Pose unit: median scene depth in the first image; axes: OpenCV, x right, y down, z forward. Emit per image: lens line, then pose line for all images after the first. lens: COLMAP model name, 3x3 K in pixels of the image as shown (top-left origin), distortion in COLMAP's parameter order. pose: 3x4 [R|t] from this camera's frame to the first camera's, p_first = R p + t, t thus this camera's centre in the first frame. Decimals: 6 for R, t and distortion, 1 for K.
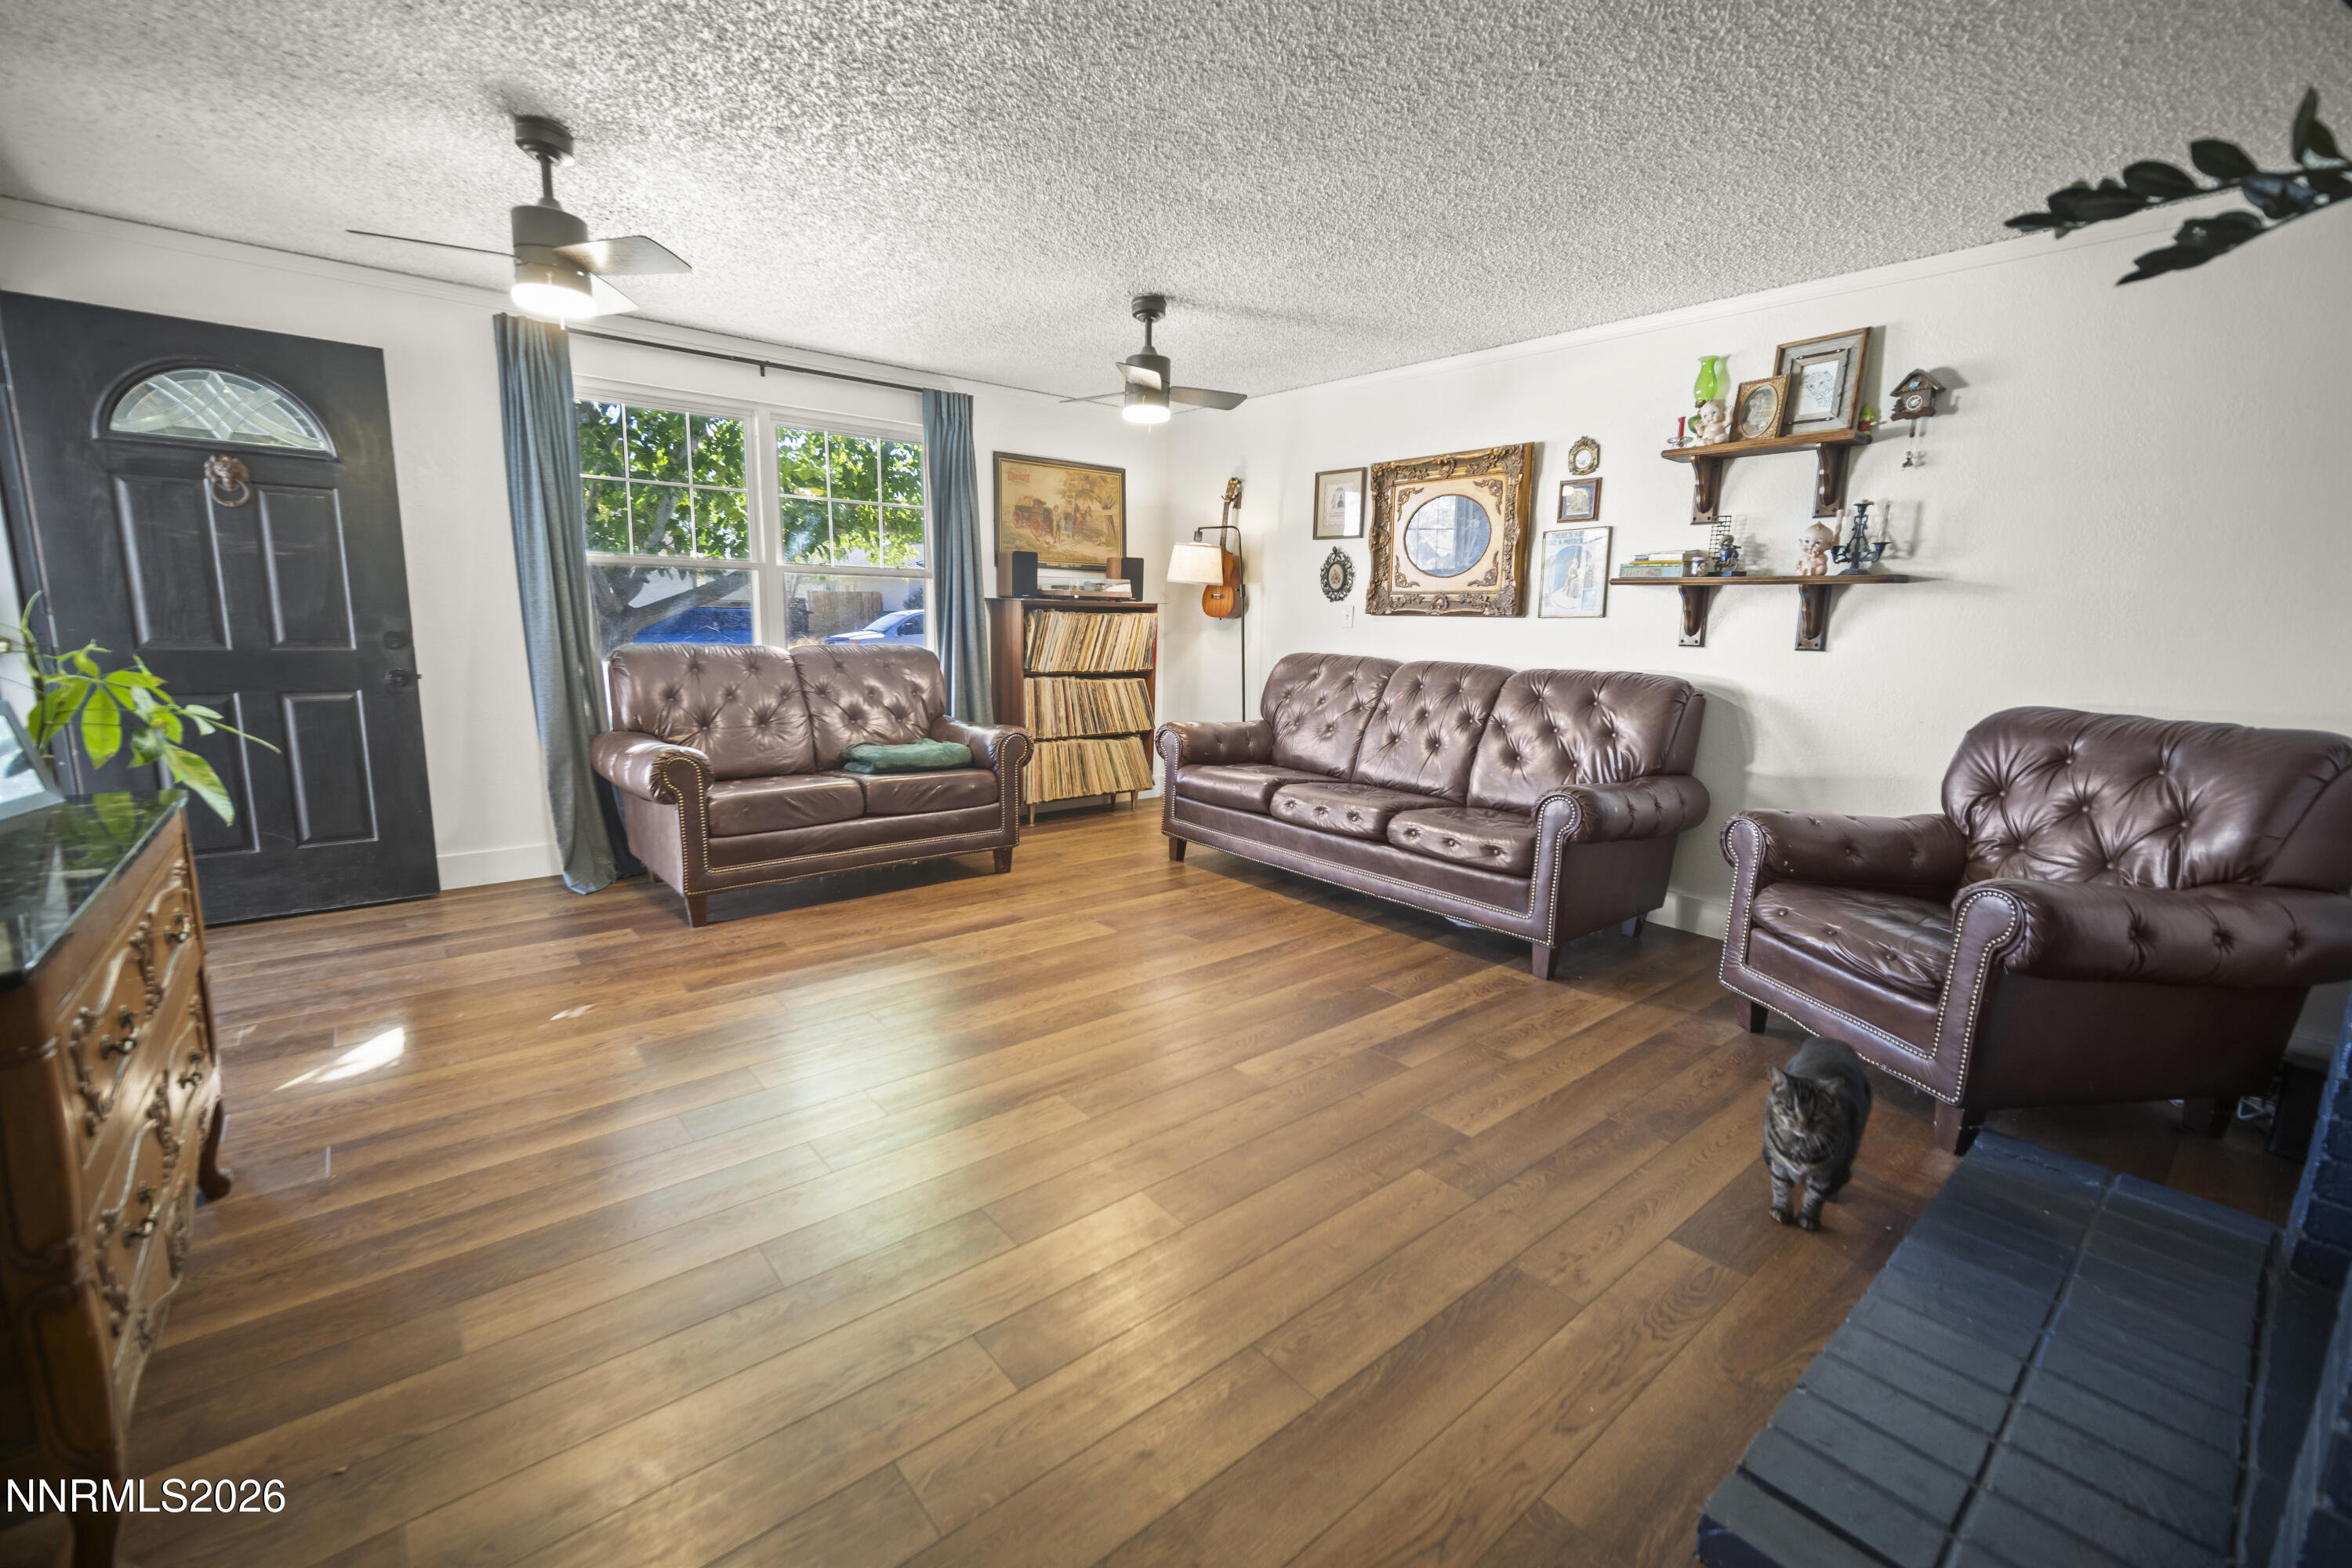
lens RADIAL K [[1010.5, 0, 1191.2], [0, 1010.5, 800.9], [0, 0, 1]] dist [-0.000253, -0.001239]
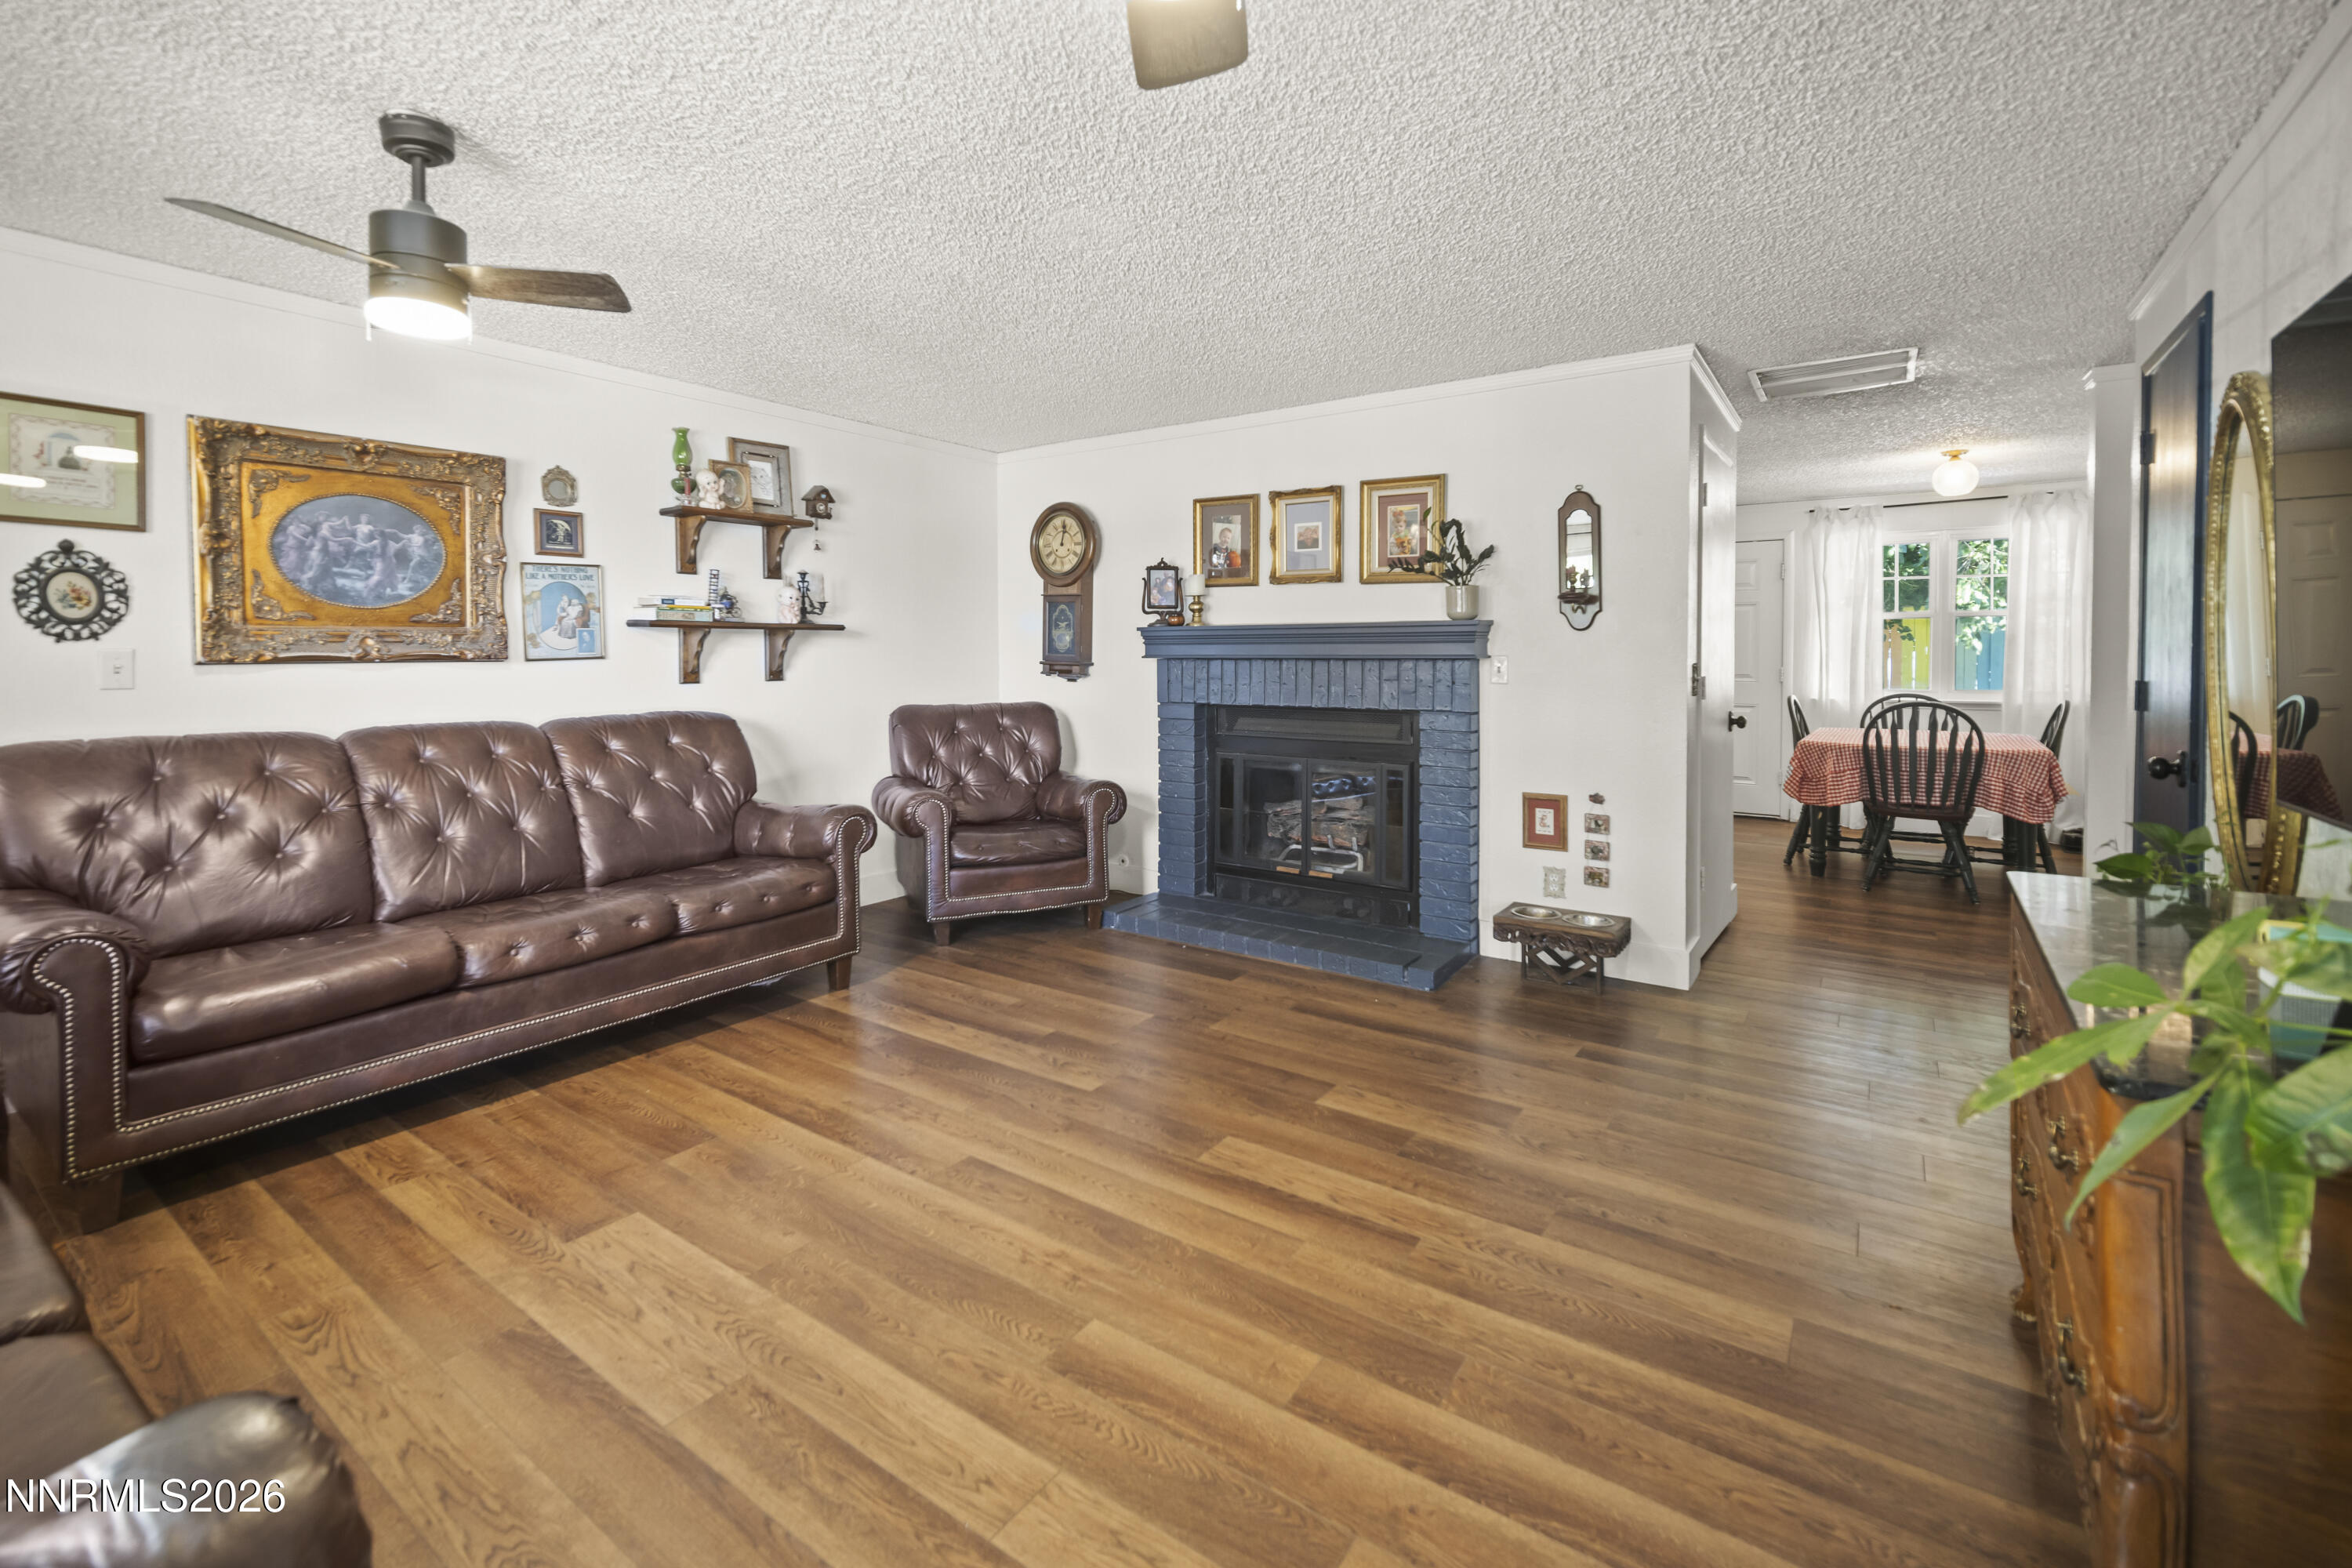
lens RADIAL K [[1010.5, 0, 1162.9], [0, 1010.5, 707.0], [0, 0, 1]] dist [-0.000253, -0.001239]
pose [[-0.262284, -0.071489, 0.962339, -0.673384], [0.173462, 0.977515, 0.119893, -0.167772], [-0.949272, 0.198376, -0.243987, 0.774695]]
